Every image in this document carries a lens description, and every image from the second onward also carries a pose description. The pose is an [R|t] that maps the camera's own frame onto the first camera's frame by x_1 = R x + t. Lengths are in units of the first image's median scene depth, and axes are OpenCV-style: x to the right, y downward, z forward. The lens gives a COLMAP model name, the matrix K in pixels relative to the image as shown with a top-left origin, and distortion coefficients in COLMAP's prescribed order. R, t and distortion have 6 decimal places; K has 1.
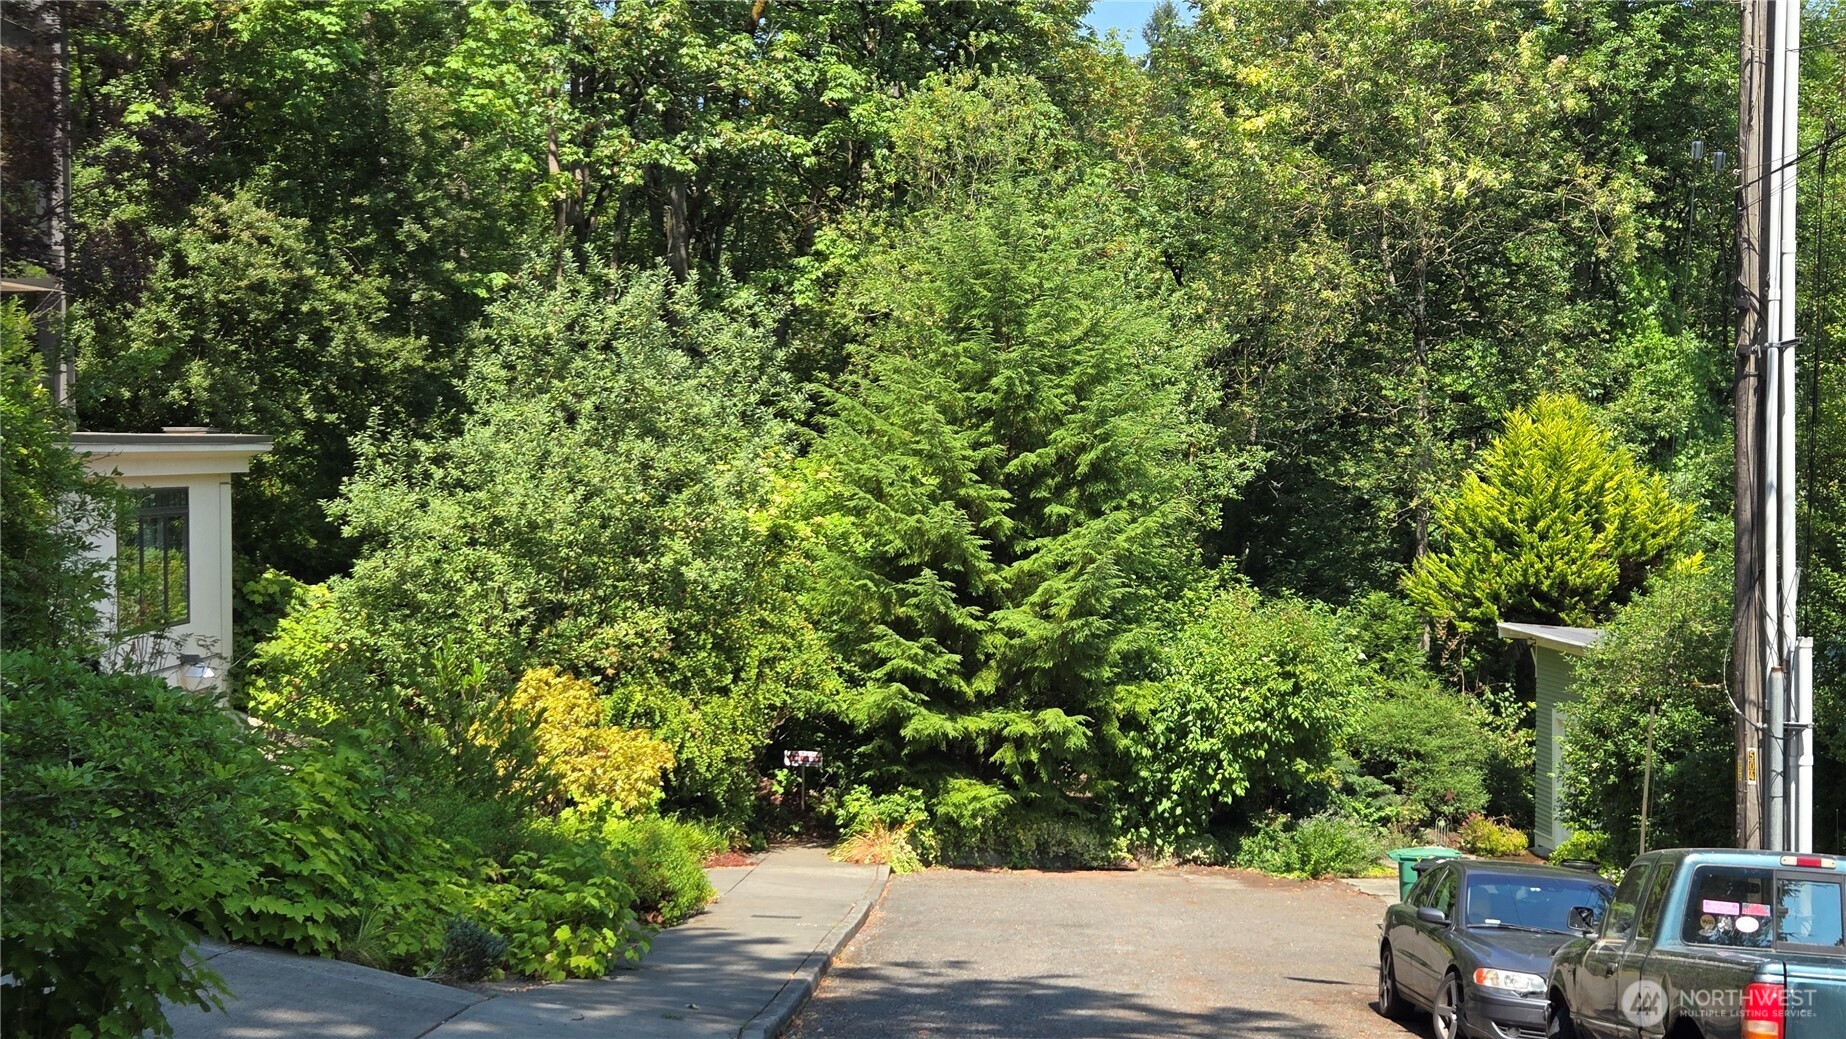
lens RADIAL K [[2073.3, 0, 931.8], [0, 2073.3, 541.7], [0, 0, 1]] dist [0.106396, -0.007171]
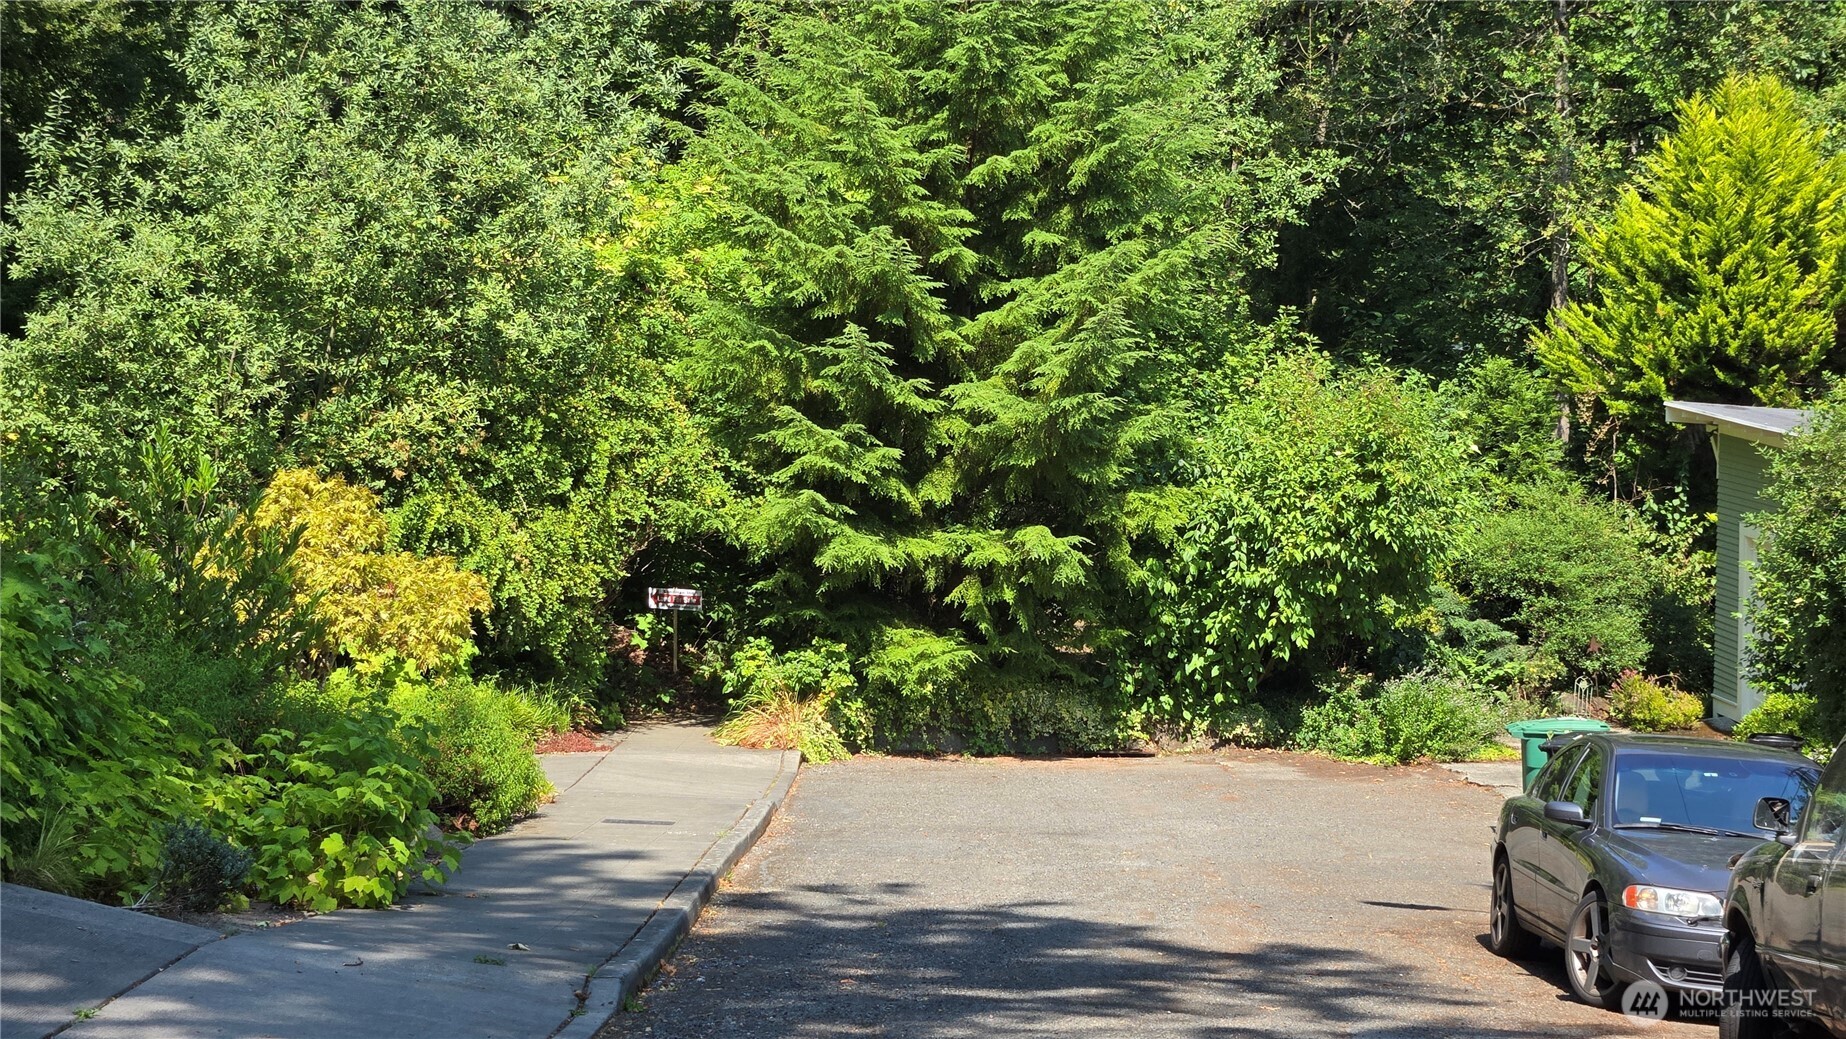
lens RADIAL K [[3514.4, 0, 923.0], [0, 3514.4, 519.5], [0, 0, 1]] dist [-0.730420, 9.223430]
pose [[0.999808, -0.002192, 0.019495, -0.001747], [0.000599, 0.996687, 0.081336, -0.016660], [-0.019608, -0.081308, 0.996496, -0.162068]]
